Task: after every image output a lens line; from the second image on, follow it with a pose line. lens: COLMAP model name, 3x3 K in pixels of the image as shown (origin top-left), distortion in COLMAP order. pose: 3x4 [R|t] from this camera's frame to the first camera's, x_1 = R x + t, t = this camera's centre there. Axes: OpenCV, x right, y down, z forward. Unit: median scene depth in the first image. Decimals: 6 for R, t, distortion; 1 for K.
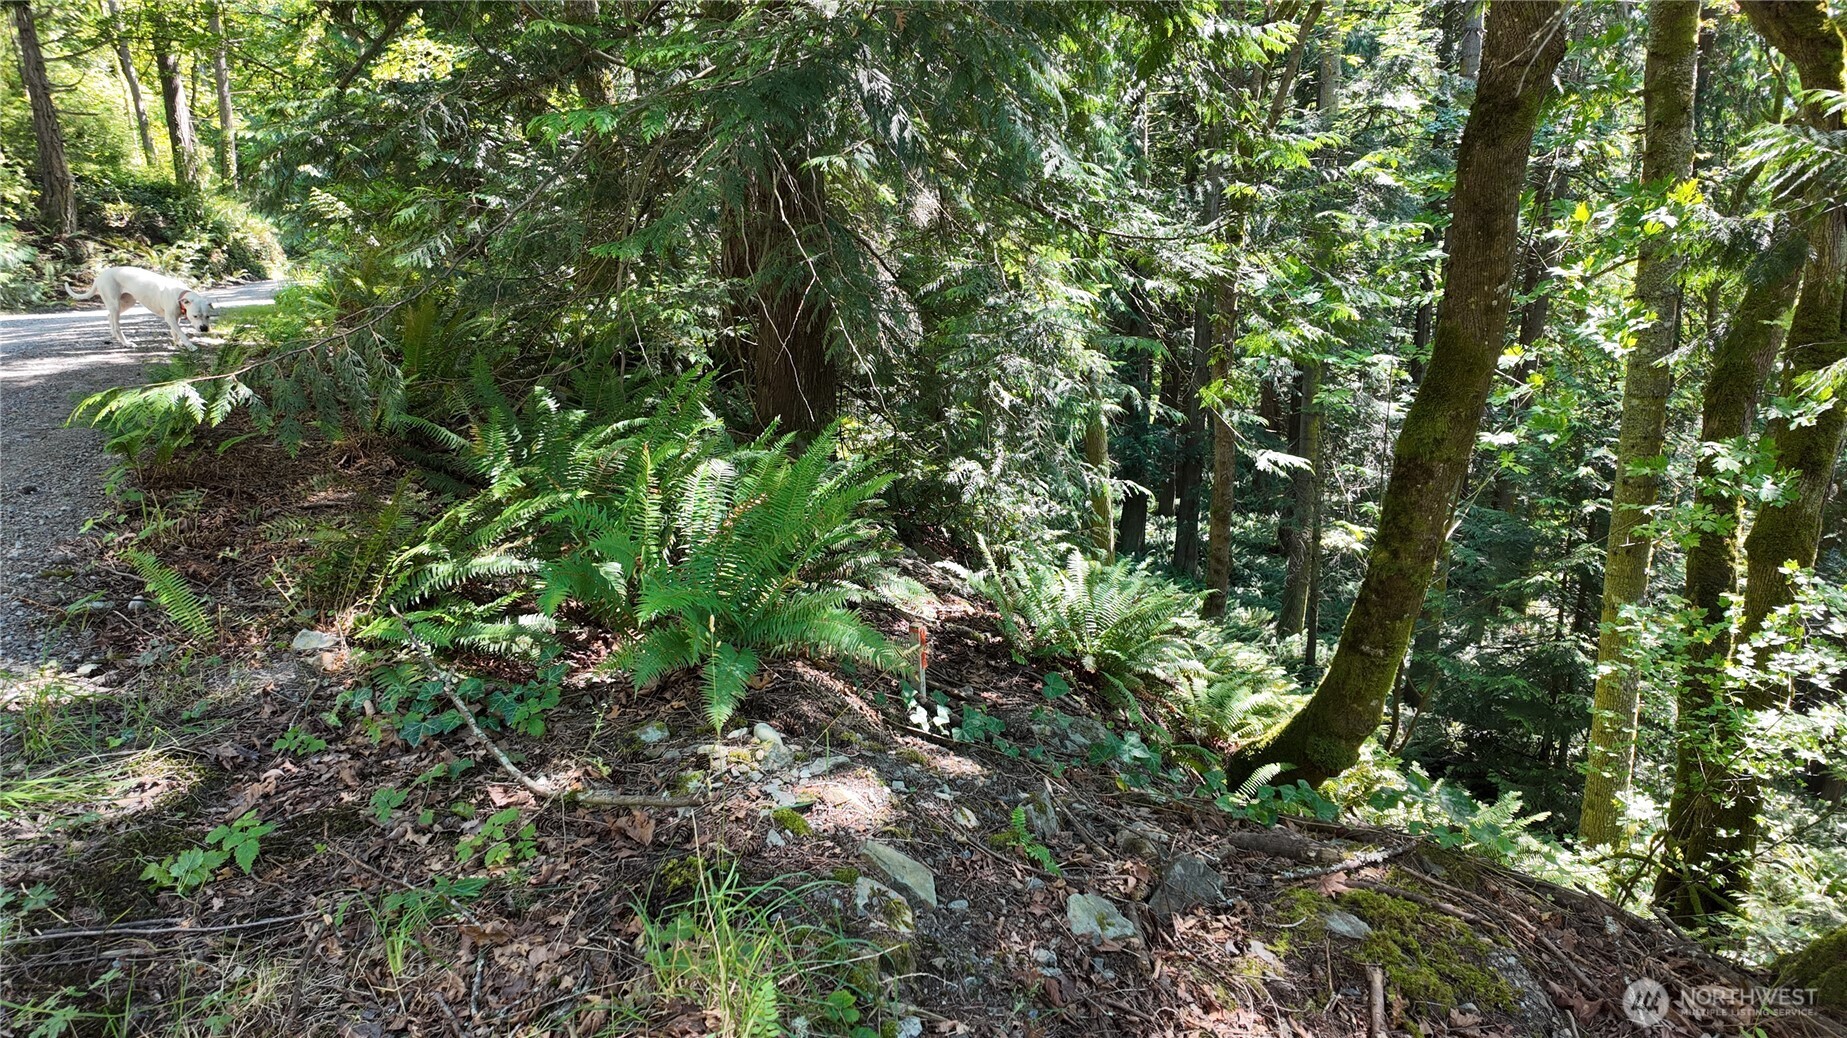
lens RADIAL K [[1033.3, 0, 916.3], [0, 1033.3, 515.4], [0, 0, 1]] dist [0.043480, -0.052818]
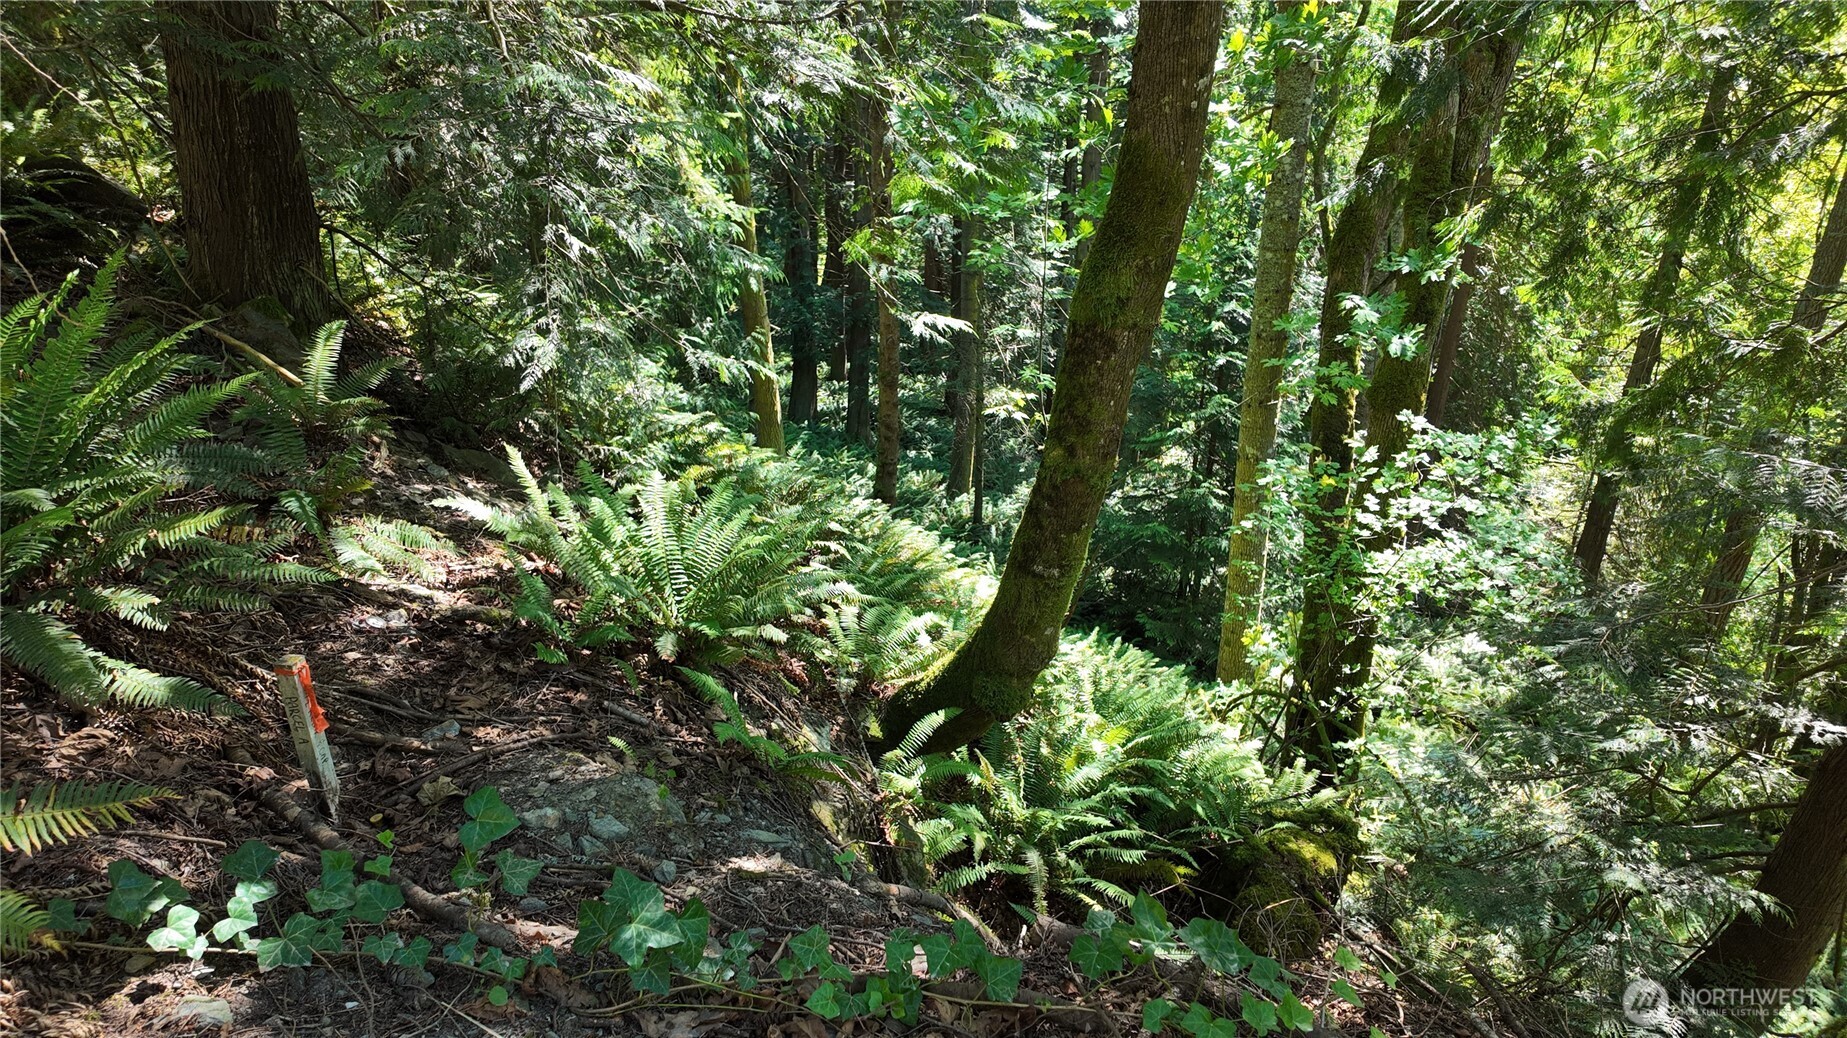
lens RADIAL K [[1033.3, 0, 916.3], [0, 1033.3, 515.4], [0, 0, 1]] dist [0.043480, -0.052818]
pose [[0.952456, -0.078614, 0.294358, 0.053401], [0.040215, 0.990123, 0.134309, -0.009468], [-0.302009, -0.116086, 0.946211, 0.135950]]
